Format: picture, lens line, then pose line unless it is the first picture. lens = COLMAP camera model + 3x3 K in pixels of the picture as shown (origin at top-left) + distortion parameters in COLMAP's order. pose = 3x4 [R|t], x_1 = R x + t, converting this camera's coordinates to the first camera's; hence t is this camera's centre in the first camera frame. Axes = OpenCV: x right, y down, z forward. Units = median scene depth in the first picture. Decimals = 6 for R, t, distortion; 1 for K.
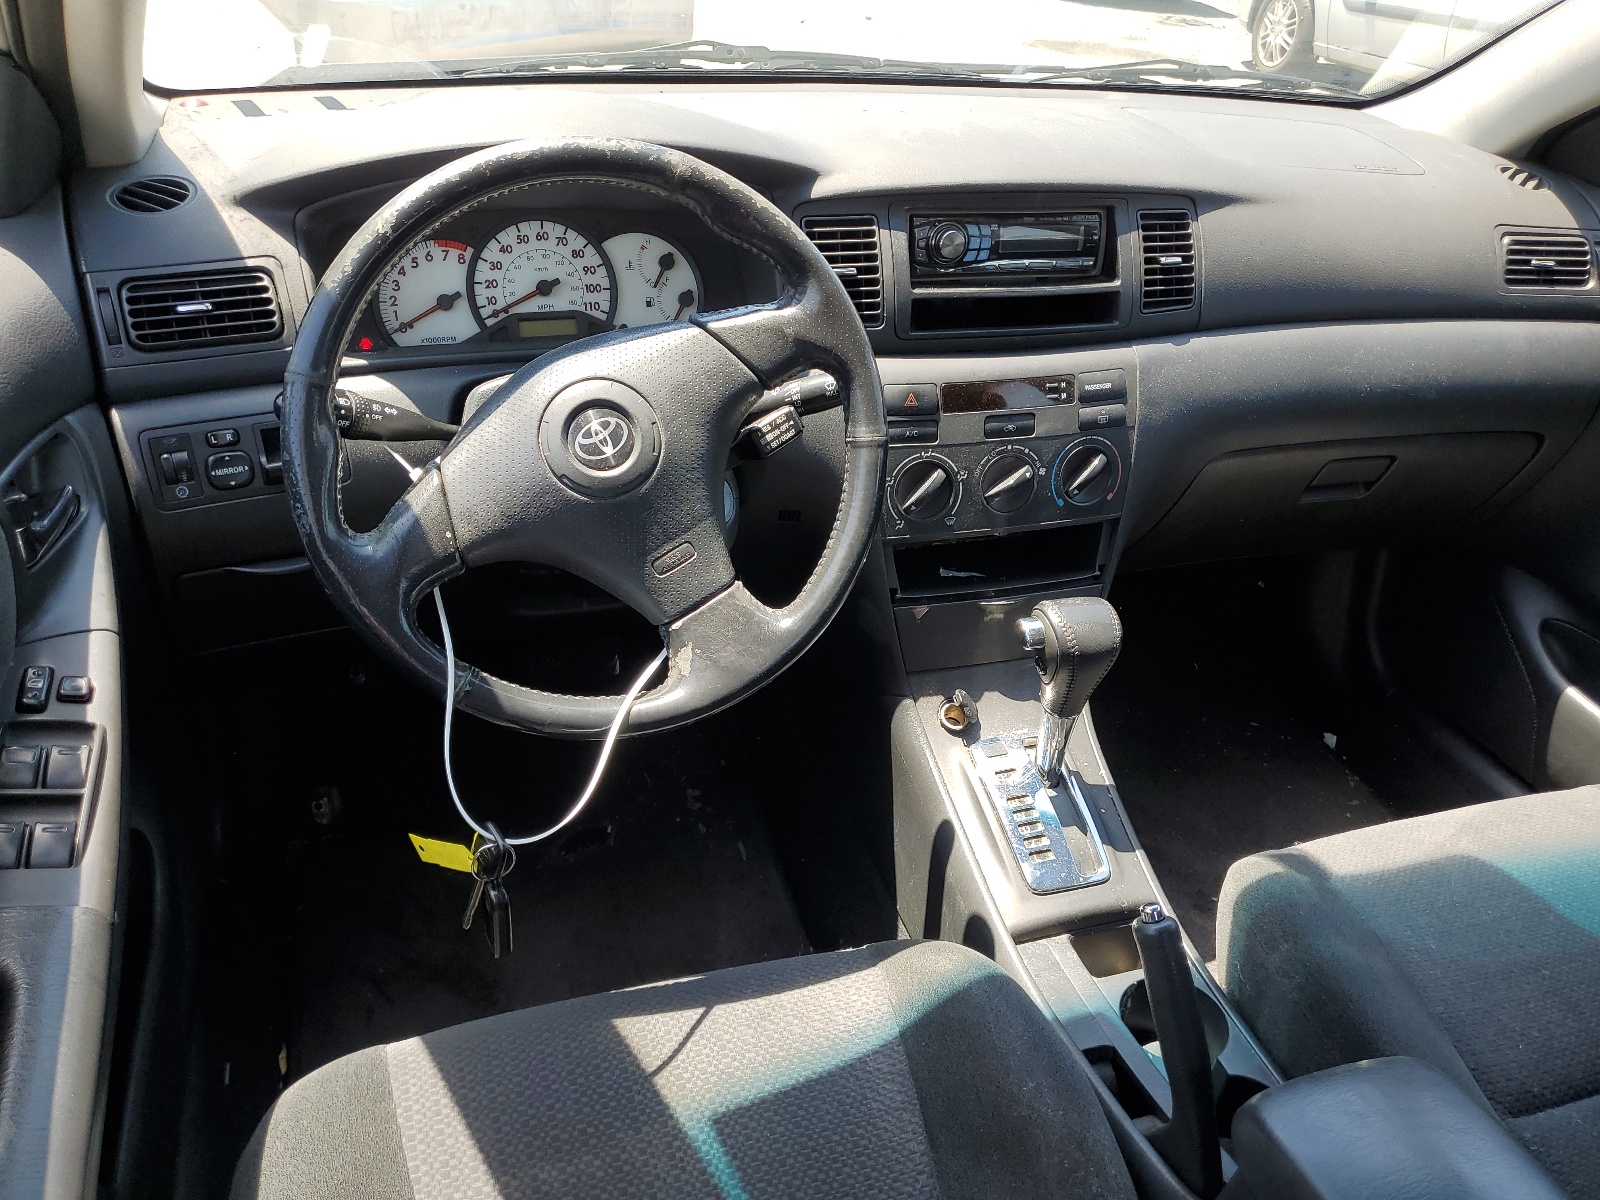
lens RADIAL K [[1226.4, 0, 800.0], [0, 1226.4, 600.0], [0, 0, 1]] dist [-0.001845, -0.003057]
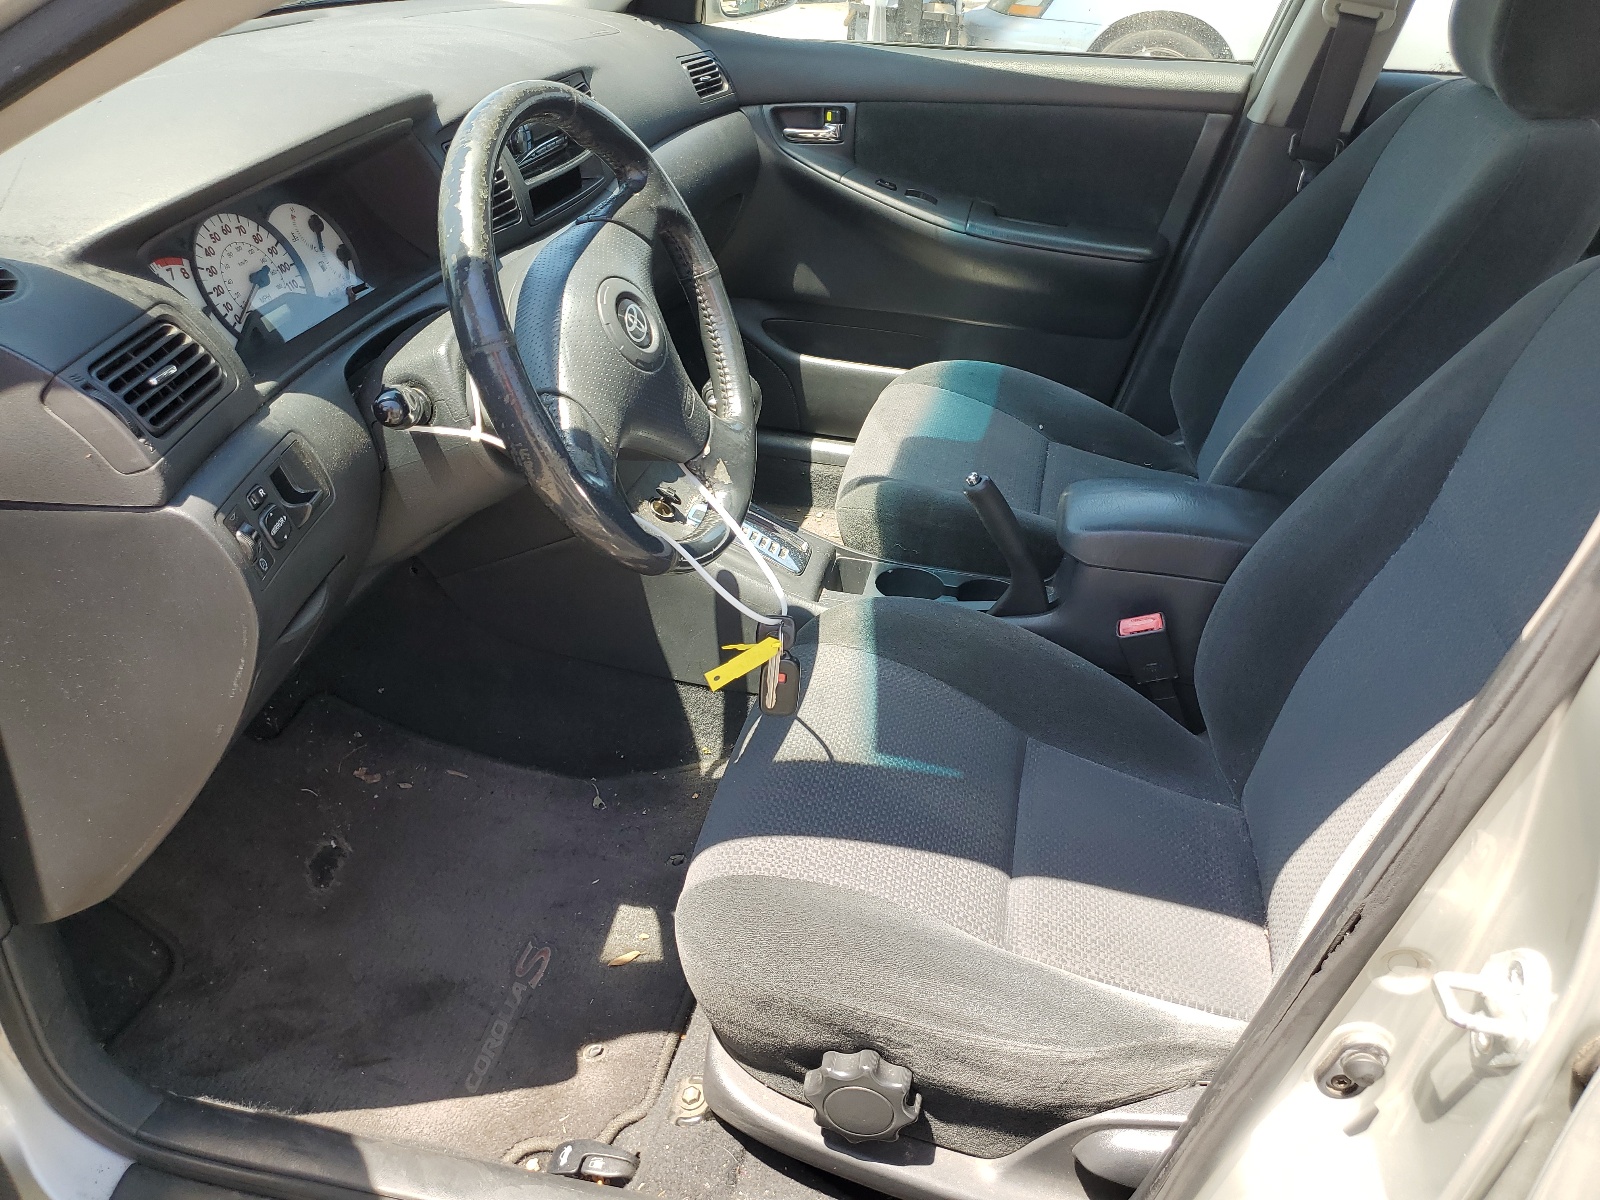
lens RADIAL K [[1226.4, 0, 800.0], [0, 1226.4, 600.0], [0, 0, 1]] dist [-0.001845, -0.003057]
pose [[0.512692, -0.486151, 0.707675, -0.802785], [0.431867, 0.858406, 0.276822, -0.120966], [-0.742050, 0.163697, 0.650050, 0.095304]]
